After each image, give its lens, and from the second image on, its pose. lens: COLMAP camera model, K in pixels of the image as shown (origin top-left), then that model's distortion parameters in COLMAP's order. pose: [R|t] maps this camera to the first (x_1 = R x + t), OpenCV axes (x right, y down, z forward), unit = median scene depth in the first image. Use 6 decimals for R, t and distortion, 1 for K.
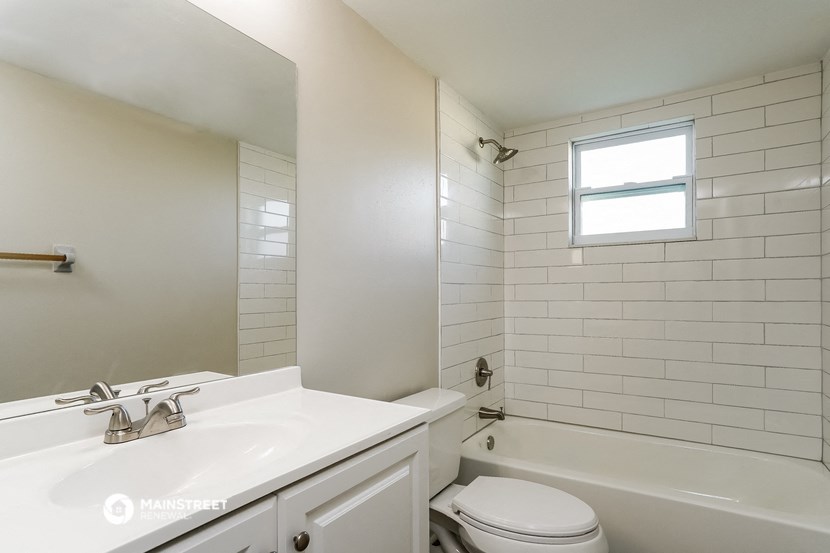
lens RADIAL K [[427.3, 0, 414.8], [0, 427.3, 279.3], [0, 0, 1]] dist [-0.001386, 0.000013]
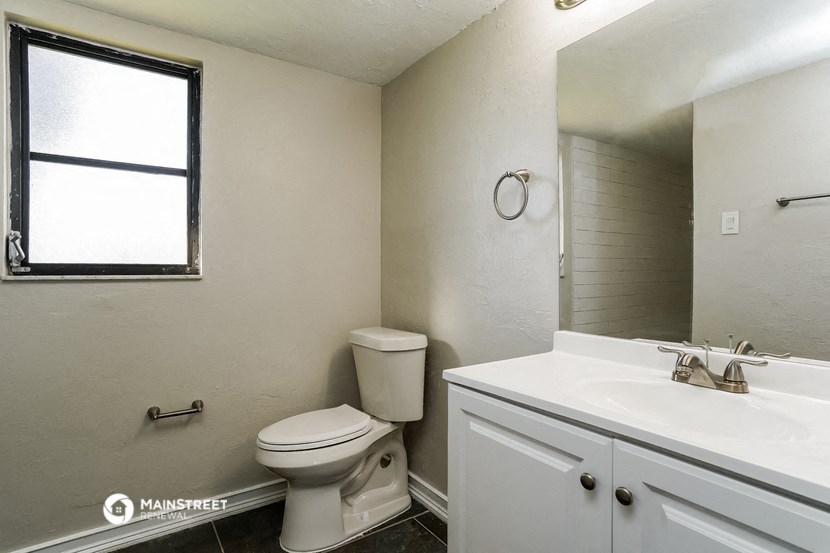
lens RADIAL K [[427.3, 0, 414.8], [0, 427.3, 279.3], [0, 0, 1]] dist [-0.001386, 0.000013]
pose [[-0.391807, 0.009068, -0.920003, 0.732076], [0.033026, 0.999446, -0.004214, 0.073108], [0.919454, -0.032036, -0.391890, 0.818328]]
